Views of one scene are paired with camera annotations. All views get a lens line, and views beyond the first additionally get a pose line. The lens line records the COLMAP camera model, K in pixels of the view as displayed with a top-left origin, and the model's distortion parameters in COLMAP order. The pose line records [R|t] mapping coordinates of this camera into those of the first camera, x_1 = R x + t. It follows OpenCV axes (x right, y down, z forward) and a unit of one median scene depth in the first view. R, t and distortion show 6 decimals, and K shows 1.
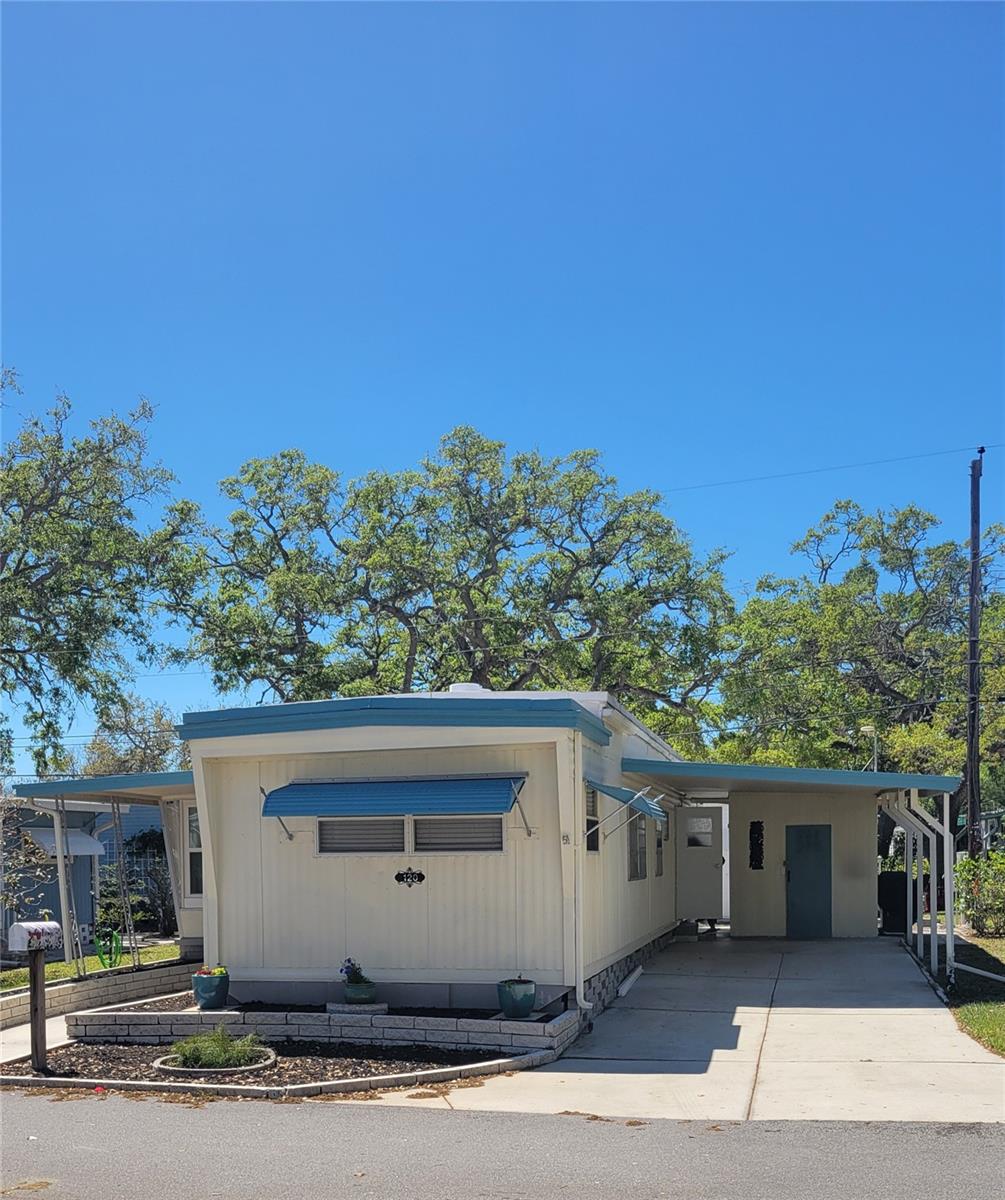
lens RADIAL K [[1000.4, 0, 503.0], [0, 1000.4, 600.7], [0, 0, 1]] dist [0.008464, 0.010287]
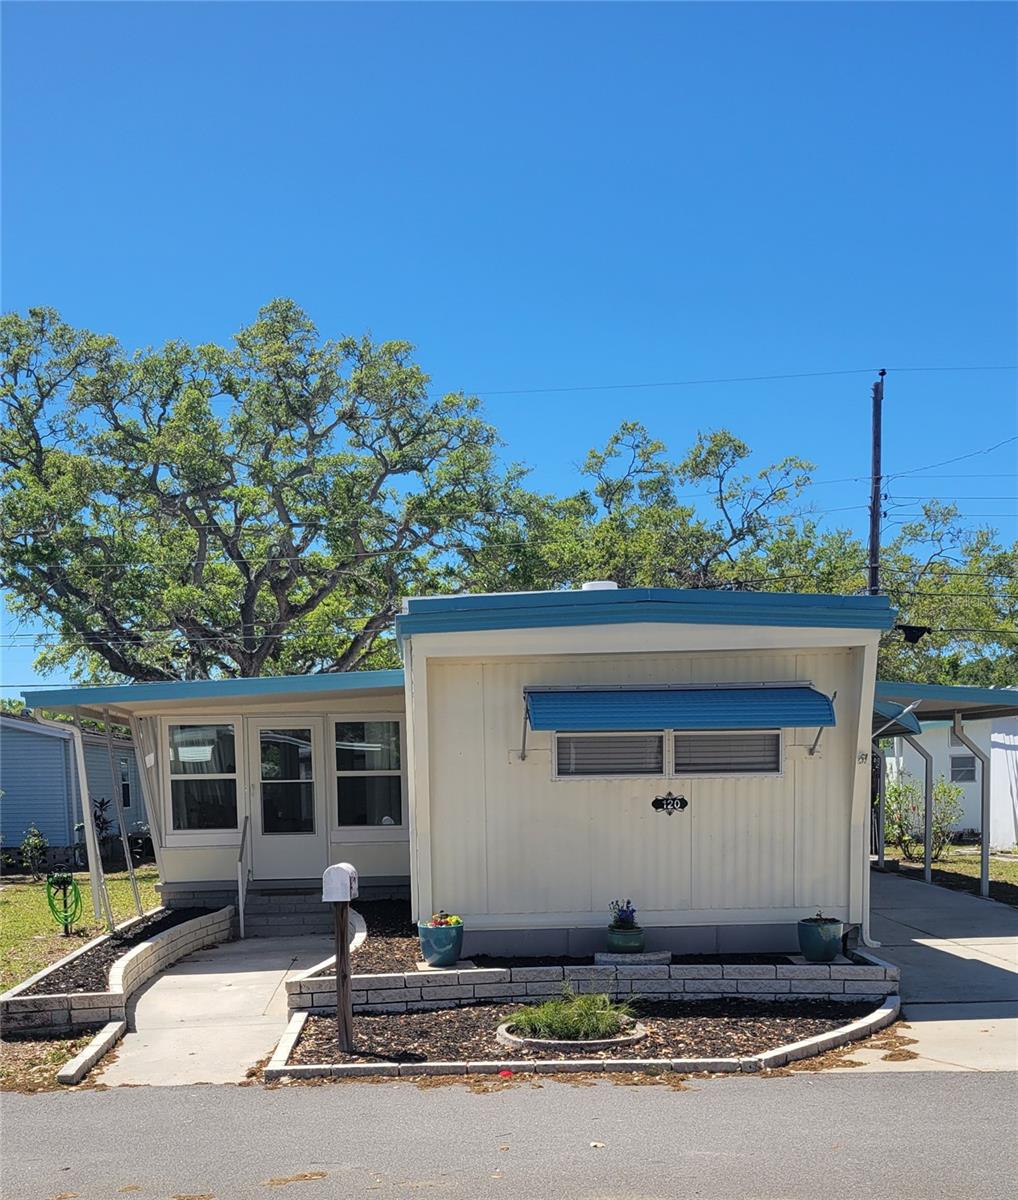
lens RADIAL K [[1084.7, 0, 509.3], [0, 1084.7, 602.0], [0, 0, 1]] dist [0.024555, -0.018008]
pose [[0.971209, 0.034238, 0.235756, -0.451965], [-0.053065, 0.995847, 0.073977, 0.048945], [-0.232244, -0.084358, 0.968992, 0.167107]]
